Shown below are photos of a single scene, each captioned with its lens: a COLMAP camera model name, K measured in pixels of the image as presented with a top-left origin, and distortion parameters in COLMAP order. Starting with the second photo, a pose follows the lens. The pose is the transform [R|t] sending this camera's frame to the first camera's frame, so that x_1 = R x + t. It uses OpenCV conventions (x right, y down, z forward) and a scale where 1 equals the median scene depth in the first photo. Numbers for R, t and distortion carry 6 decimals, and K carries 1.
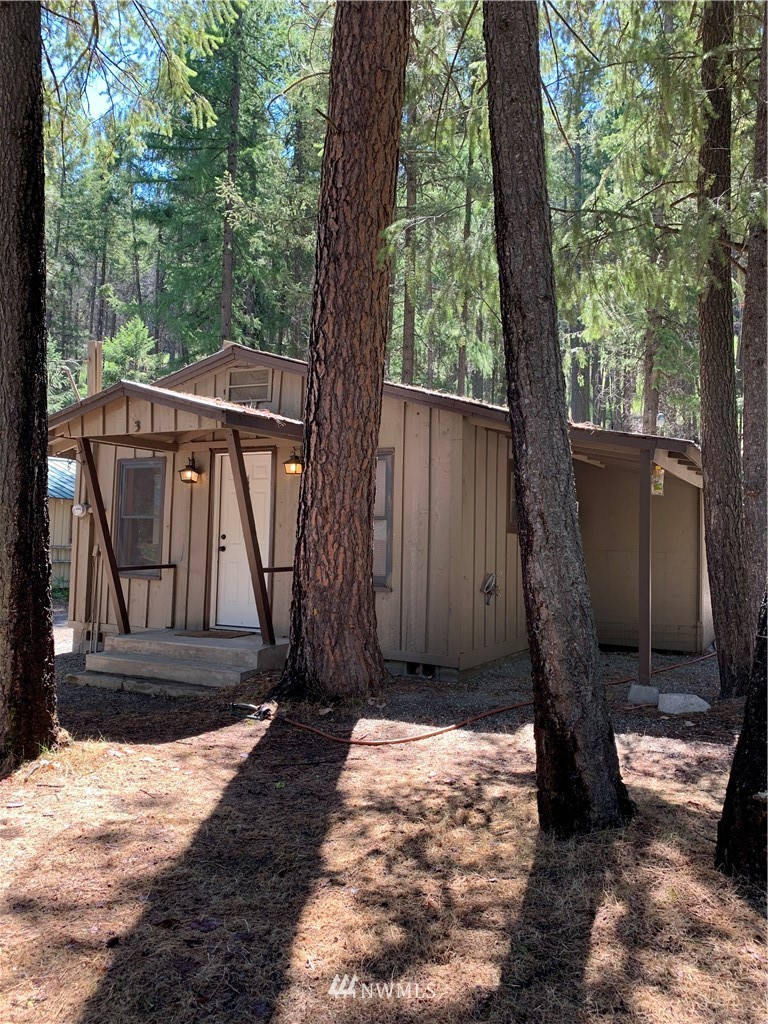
lens RADIAL K [[809.4, 0, 384.0], [0, 809.4, 512.0], [0, 0, 1]] dist [0.055287, -0.182783]
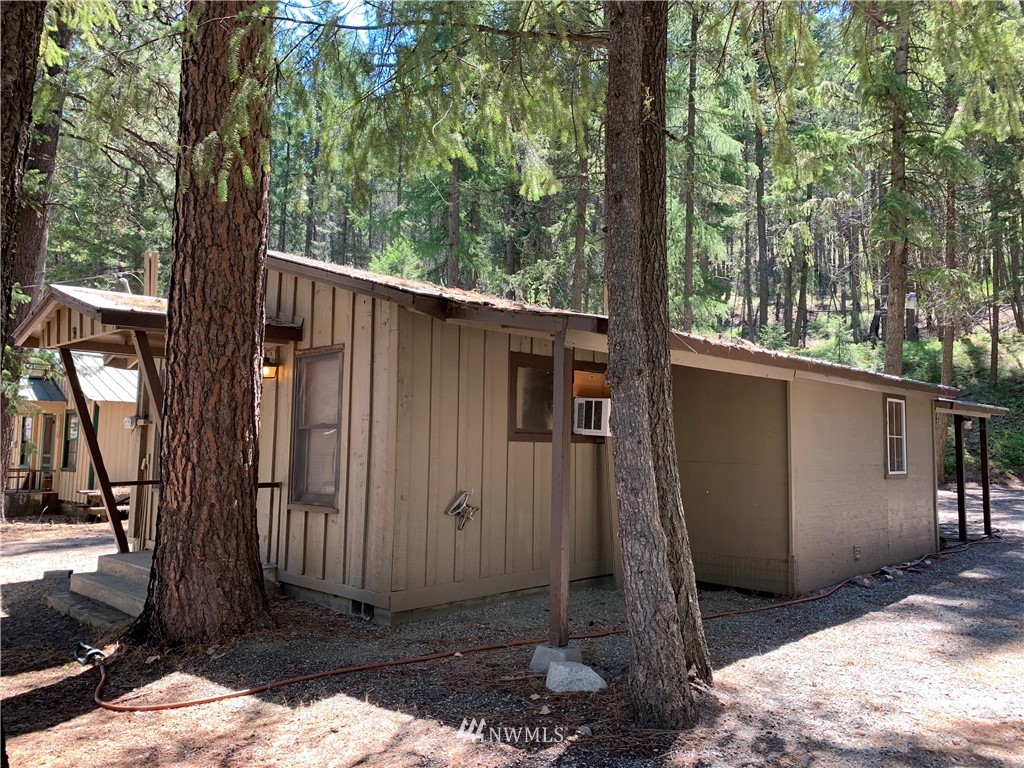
lens RADIAL K [[809.4, 0, 512.0], [0, 809.4, 384.0], [0, 0, 1]] dist [0.055287, -0.182783]
pose [[0.965598, -0.031678, -0.258103, 0.489401], [0.019402, 0.998562, -0.049971, 0.010683], [0.259315, 0.043244, 0.964824, 0.269448]]
